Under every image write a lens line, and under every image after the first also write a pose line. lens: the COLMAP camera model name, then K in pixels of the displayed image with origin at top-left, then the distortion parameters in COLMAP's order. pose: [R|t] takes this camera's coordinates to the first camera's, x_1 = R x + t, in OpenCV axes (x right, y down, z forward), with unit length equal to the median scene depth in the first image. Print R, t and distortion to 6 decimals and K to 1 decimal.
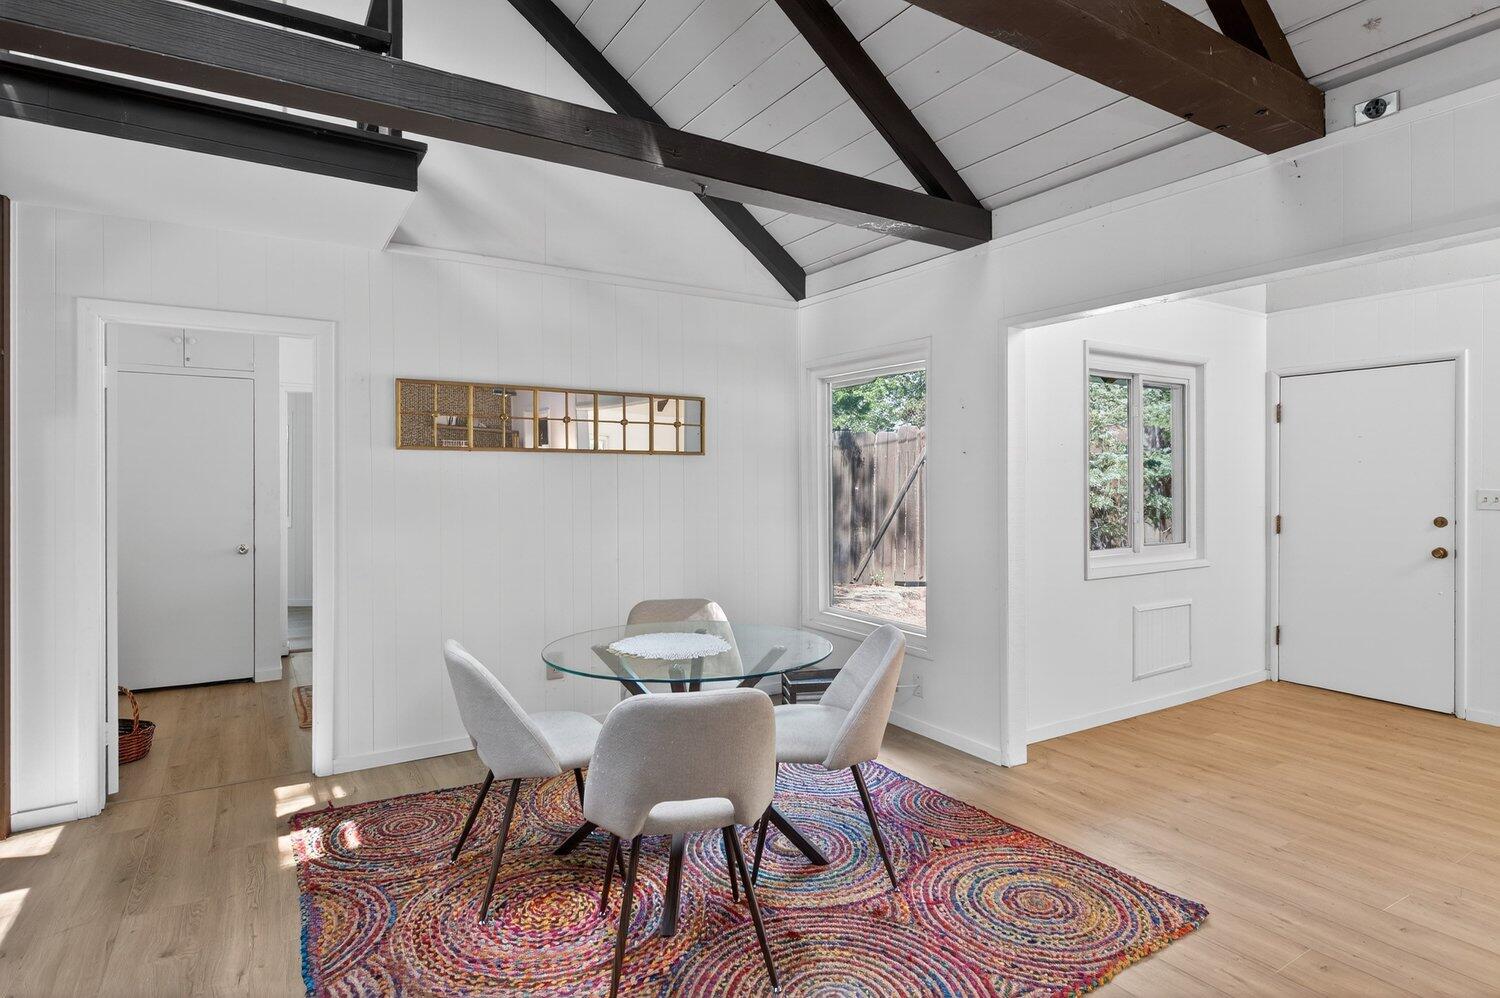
lens RADIAL K [[812.3, 0, 748.4], [0, 812.3, 484.2], [0, 0, 1]] dist [0.001072, -0.002014]
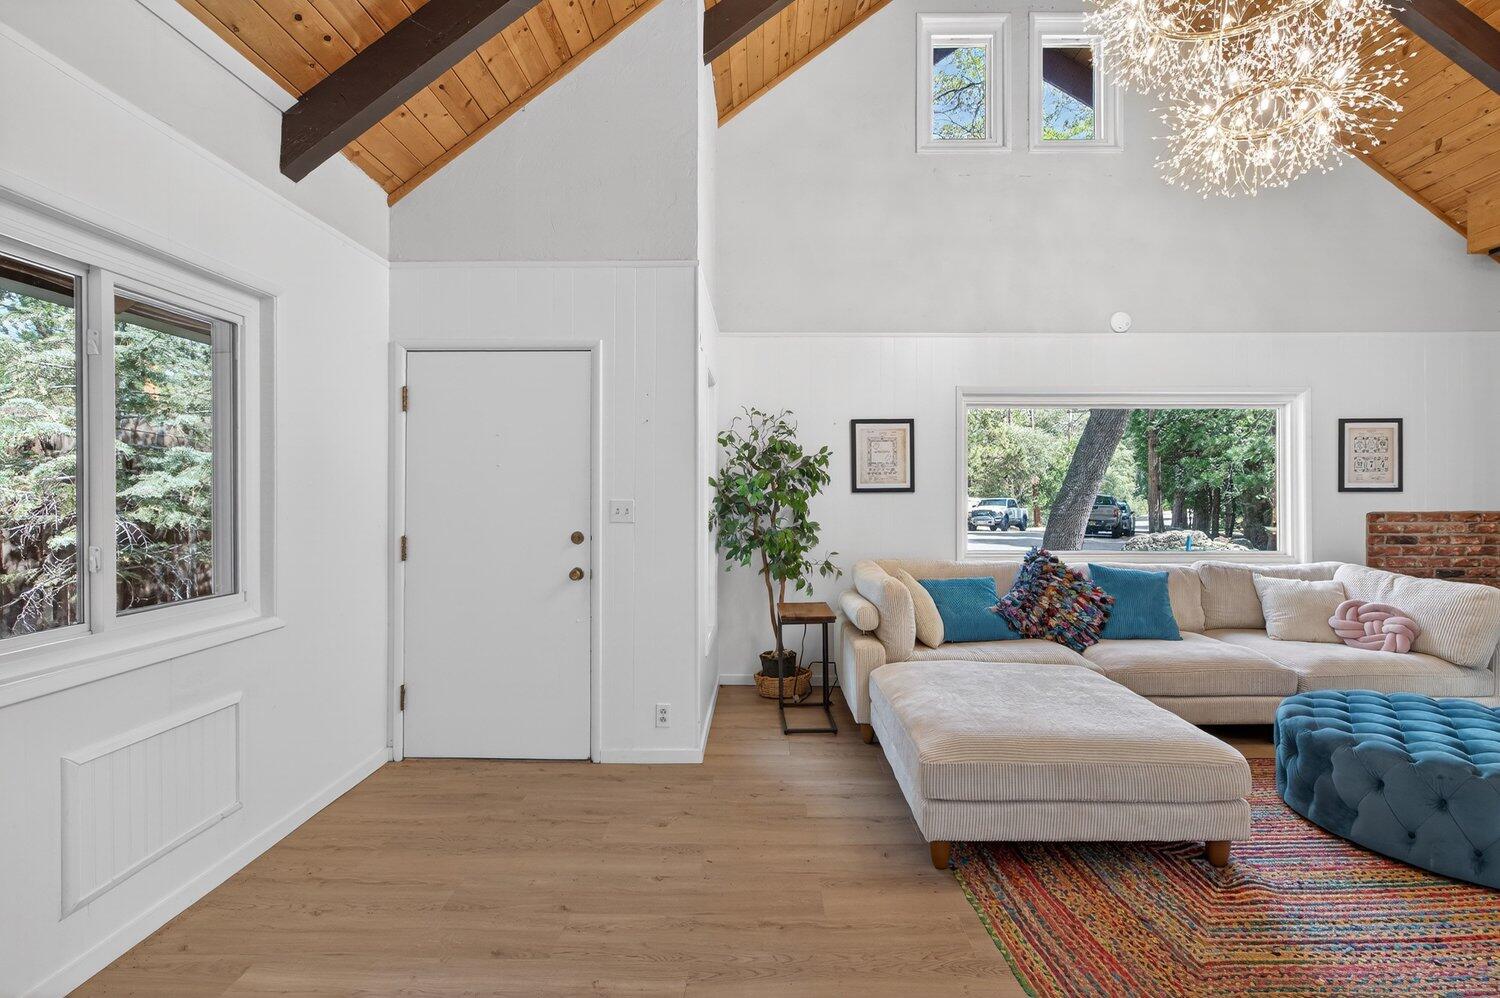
lens RADIAL K [[641.3, 0, 756.4], [0, 641.3, 492.4], [0, 0, 1]] dist [-0.004434, -0.000415]
pose [[0.541096, 0.003524, 0.840953, 0.352096], [0.001351, 0.999986, -0.005059, 0.002145], [-0.840960, 0.003873, 0.541084, 0.433848]]
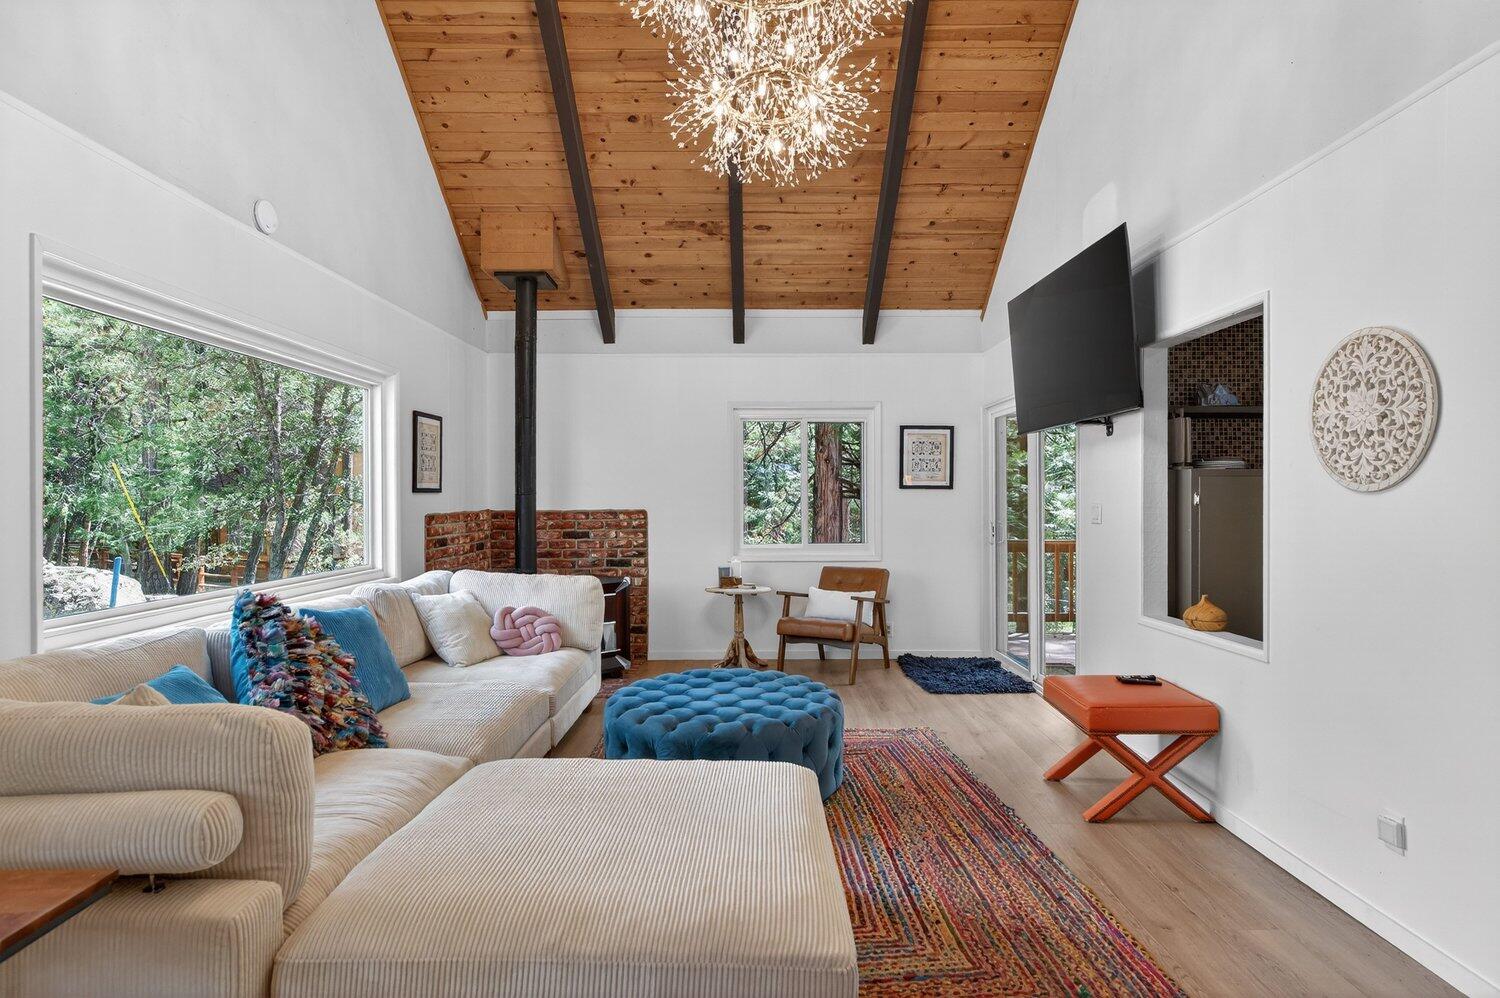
lens RADIAL K [[812.3, 0, 741.5], [0, 812.3, 499.6], [0, 0, 1]] dist [0.001072, -0.002014]
pose [[-0.844024, -0.003600, 0.536294, 0.641066], [-0.001546, 0.999990, 0.004279, 0.002183], [-0.536304, 0.002782, -0.844020, 0.851519]]
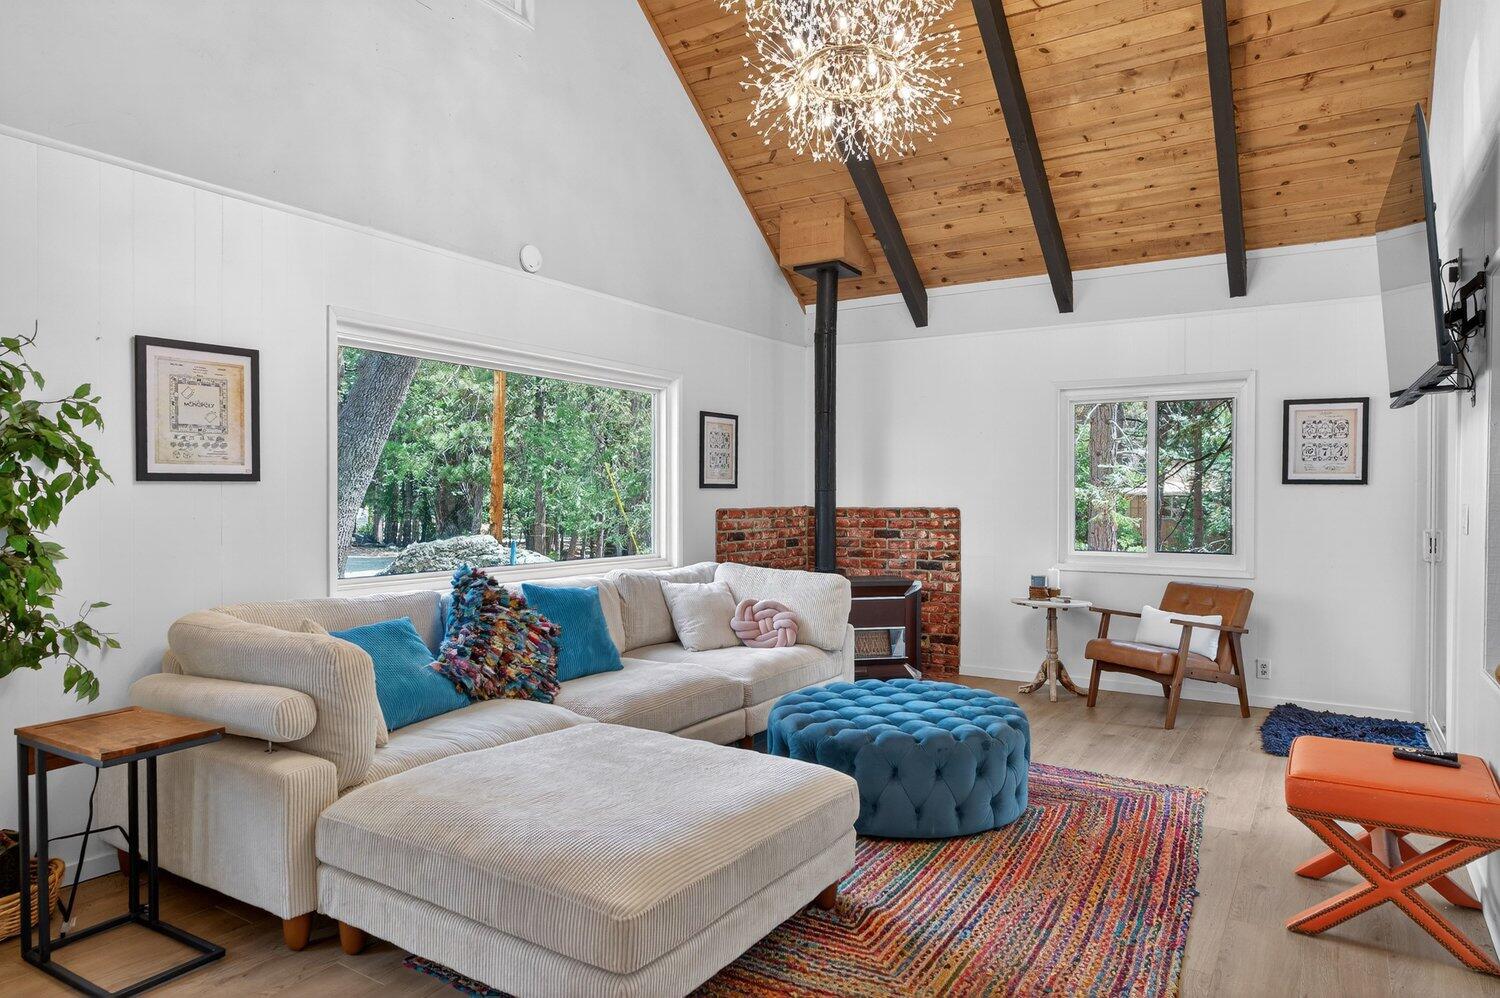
lens RADIAL K [[924.7, 0, 742.8], [0, 924.7, 499.2], [0, 0, 1]] dist [-0.000774, 0.000573]
pose [[-0.424740, -0.008800, 0.905273, 0.406804], [-0.005530, 0.999959, 0.007125, 0.003836], [-0.905298, -0.001979, -0.424771, 0.690902]]
